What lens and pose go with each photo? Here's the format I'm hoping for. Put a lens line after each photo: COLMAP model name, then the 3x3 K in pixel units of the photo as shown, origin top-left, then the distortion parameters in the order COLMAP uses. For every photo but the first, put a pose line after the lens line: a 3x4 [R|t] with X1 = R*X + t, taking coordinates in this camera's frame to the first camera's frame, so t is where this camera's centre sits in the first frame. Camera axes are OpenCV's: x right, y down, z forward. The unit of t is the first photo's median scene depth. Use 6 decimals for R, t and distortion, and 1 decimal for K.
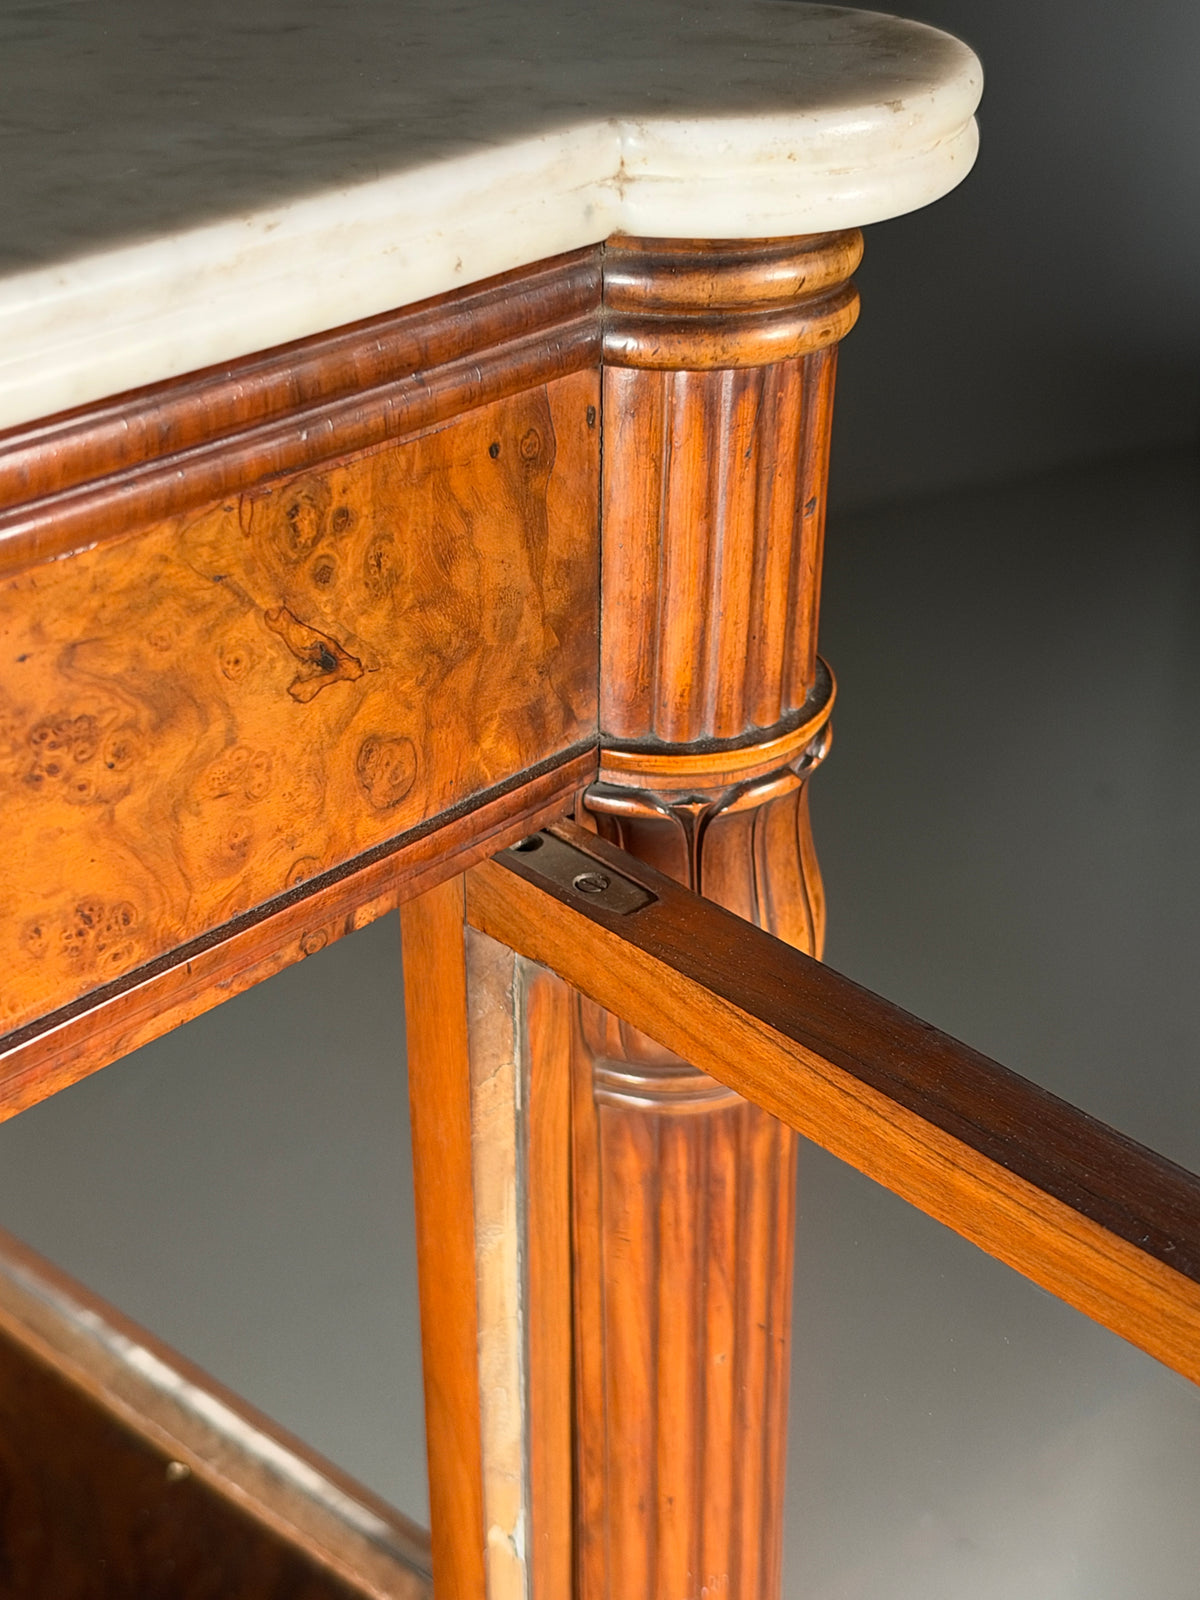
lens RADIAL K [[2281.7, 0, 599.4], [0, 2281.7, 796.2], [0, 0, 1]] dist [0.201796, 0.000000]
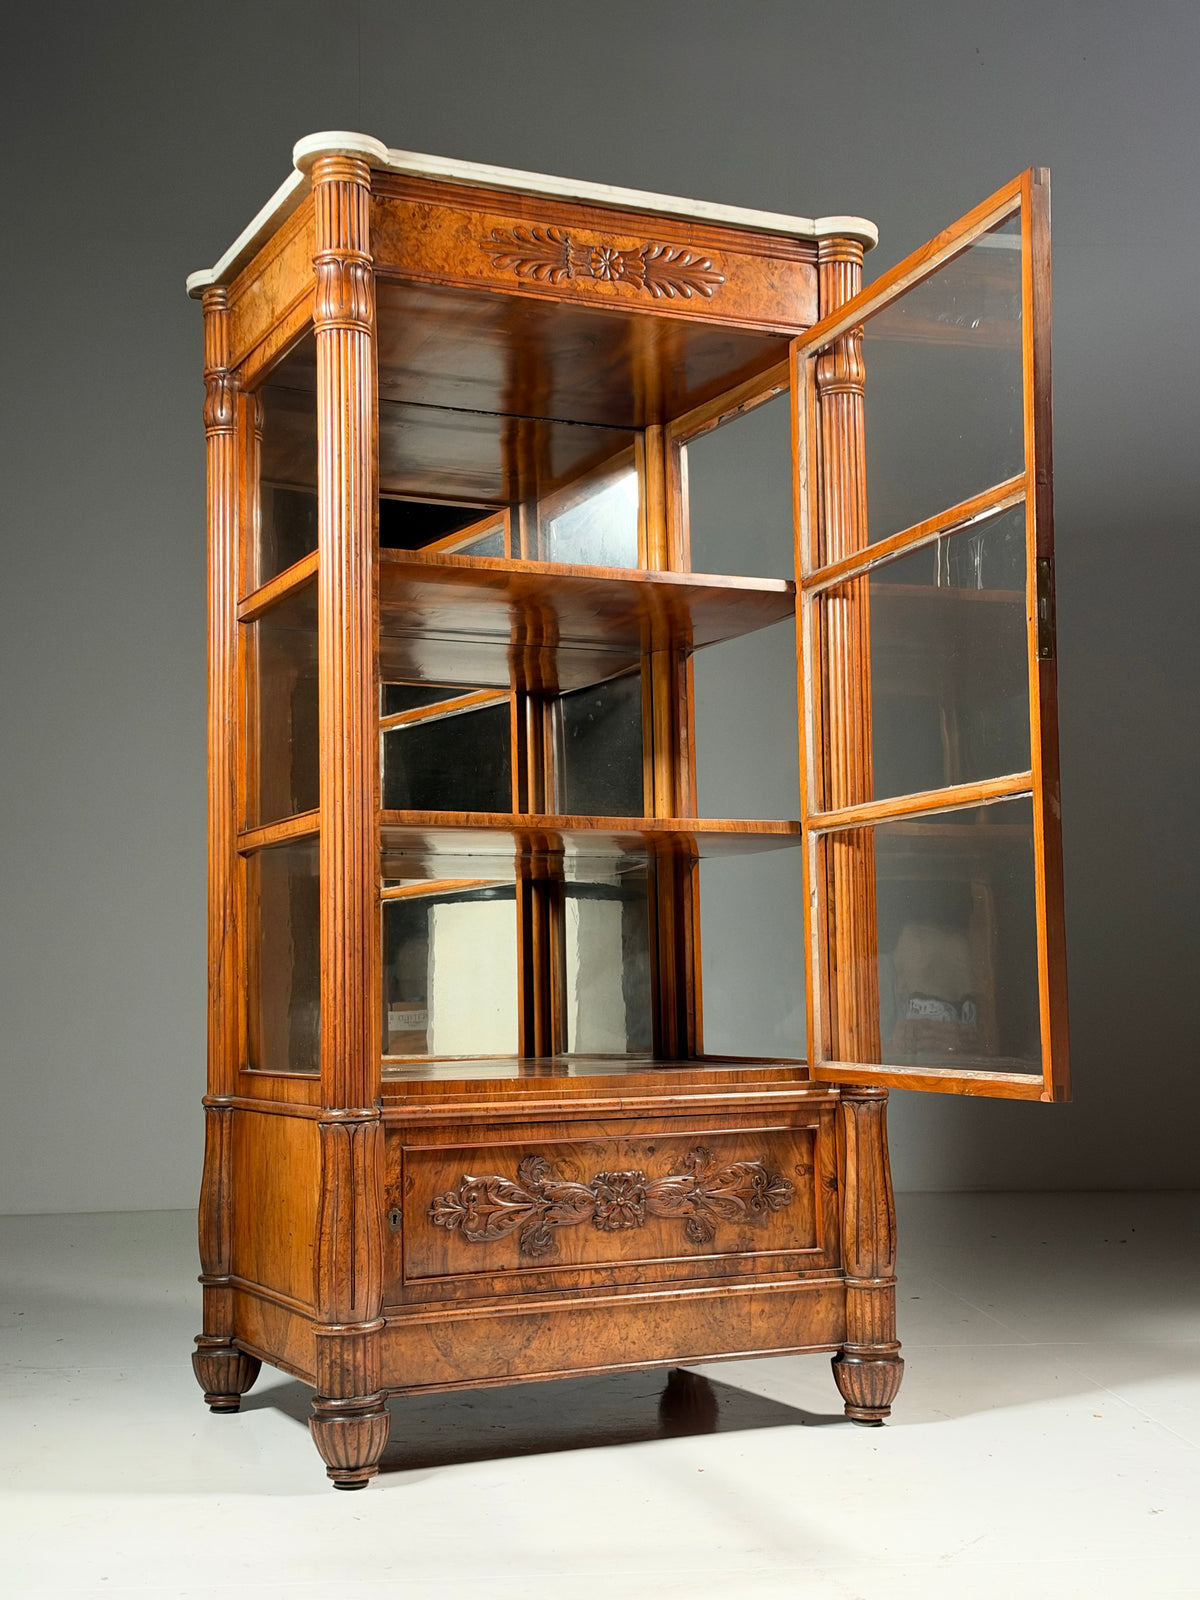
lens RADIAL K [[2125.6, 0, 607.5], [0, 2125.6, 787.2], [0, 0, 1]] dist [0.176776, 0.000000]
pose [[0.922682, -0.048860, -0.382453, 1.993662], [-0.174519, 0.831582, -0.527271, 5.114885], [0.343804, 0.553249, 0.758759, -3.609247]]
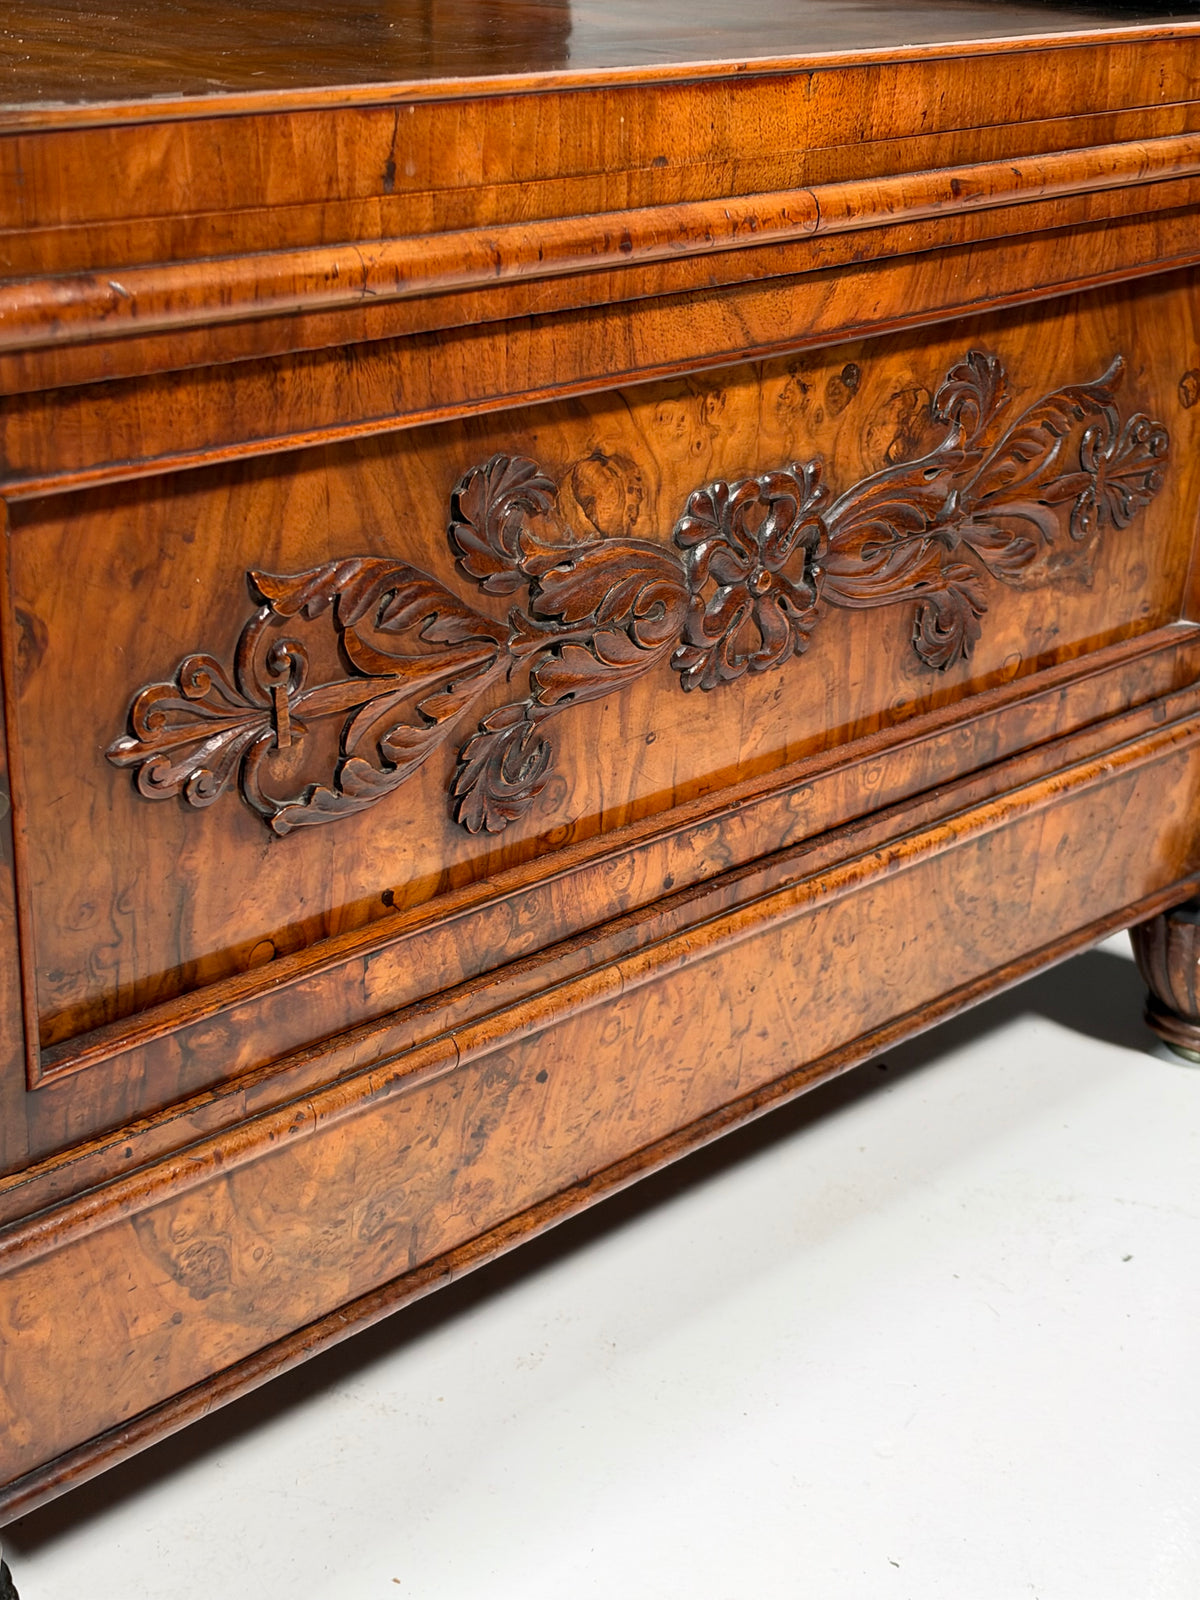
lens RADIAL K [[2434.7, 0, 611.4], [0, 2434.7, 816.2], [0, 0, 1]] dist [0.198566, 0.000000]
pose [[0.998152, 0.059068, -0.014236, -0.606018], [-0.060222, 0.992878, -0.102792, 3.115600], [0.008063, 0.103459, 0.994601, 0.112988]]
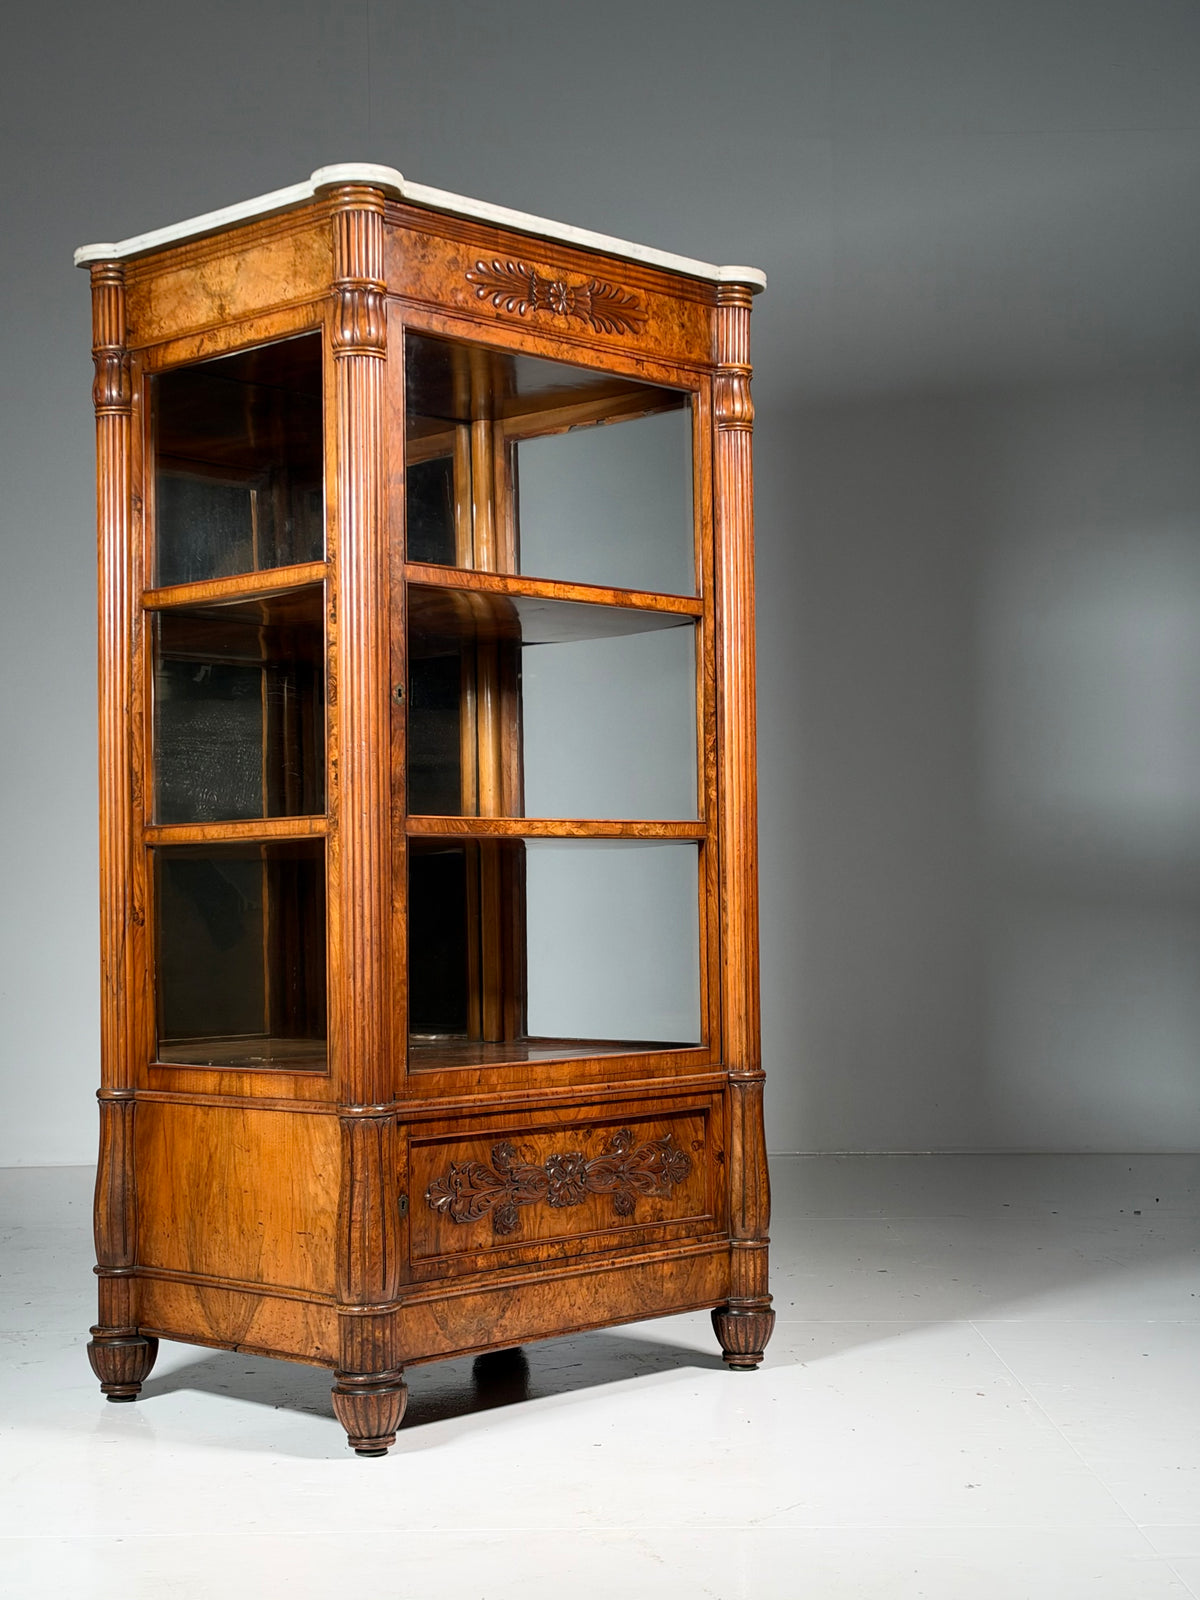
lens RADIAL K [[2434.7, 0, 606.1], [0, 2434.7, 800.0], [0, 0, 1]] dist [0.198566, 0.000000]
pose [[0.999121, -0.010894, -0.040477, -0.060493], [-0.011630, 0.855681, -0.517373, 5.818940], [0.040272, 0.517390, 0.854802, -5.492197]]
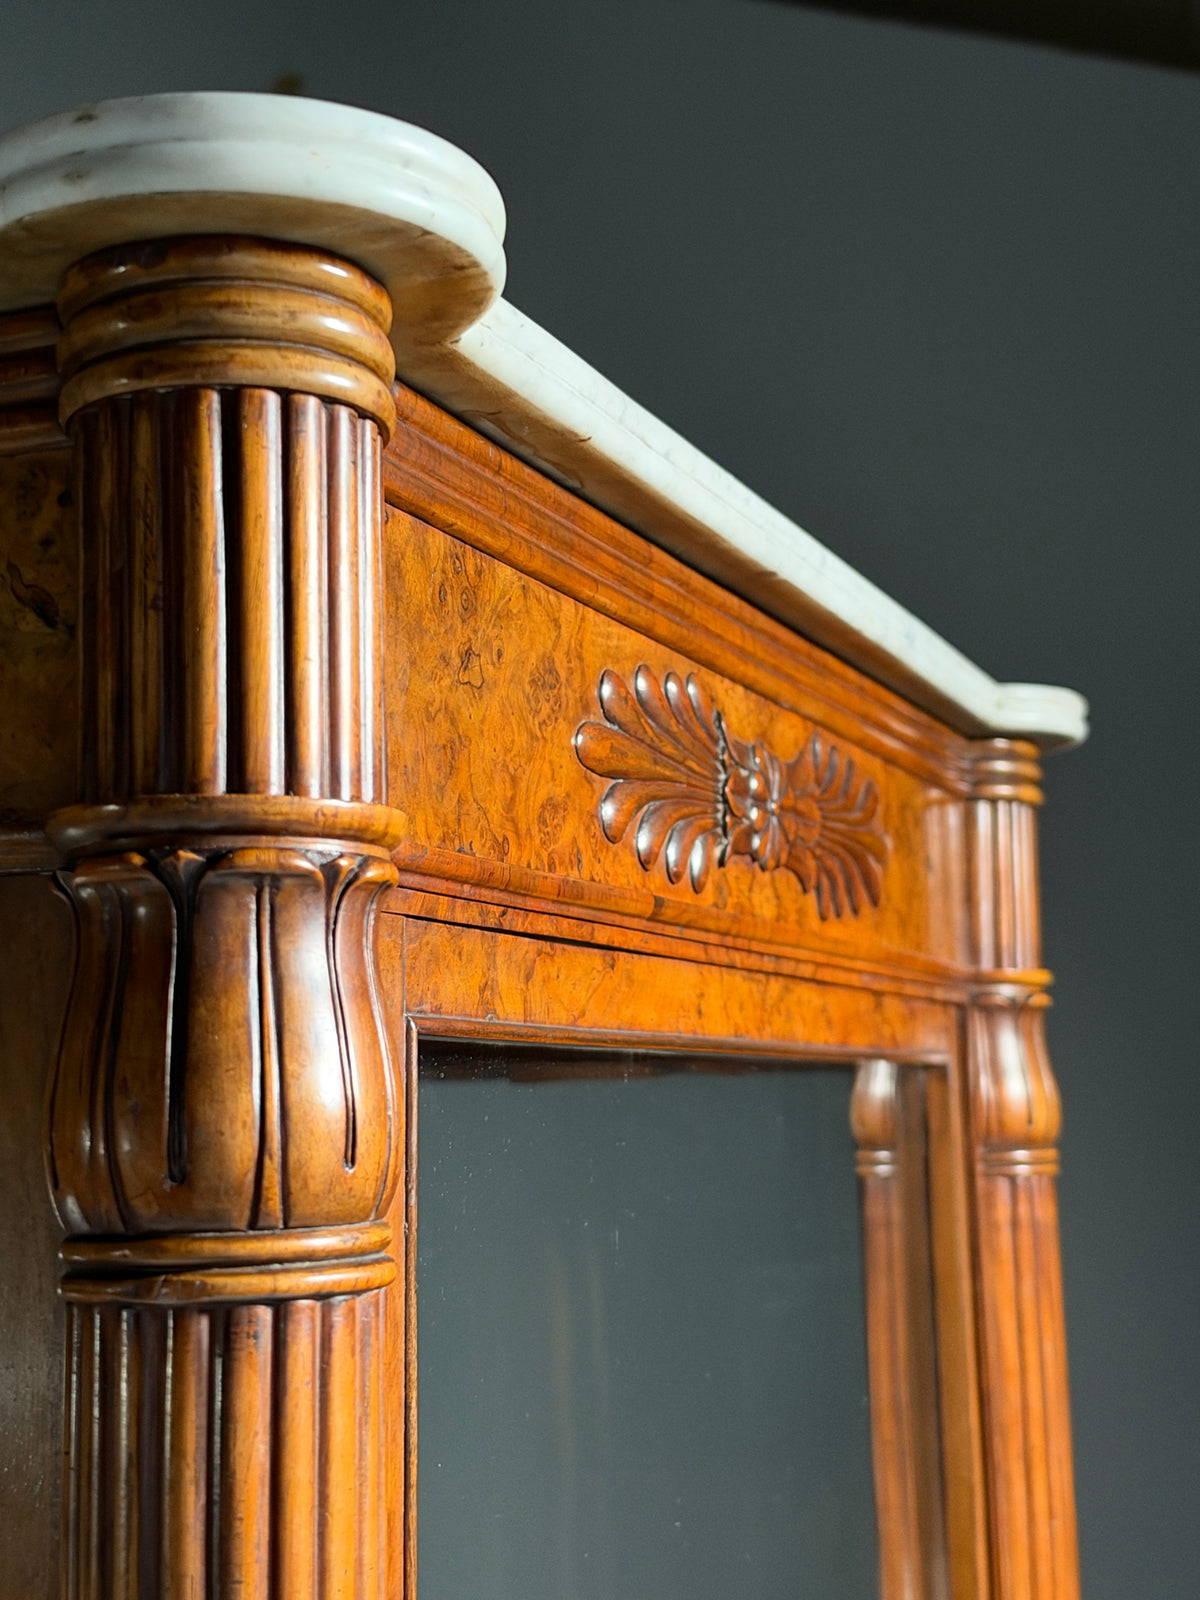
lens RADIAL K [[2281.7, 0, 604.0], [0, 2281.7, 789.2], [0, 0, 1]] dist [0.201796, 0.000000]
pose [[0.939824, 0.029145, 0.340414, -1.330159], [0.182536, 0.799406, -0.572390, 1.263703], [-0.288812, 0.600084, 0.745981, -0.830031]]
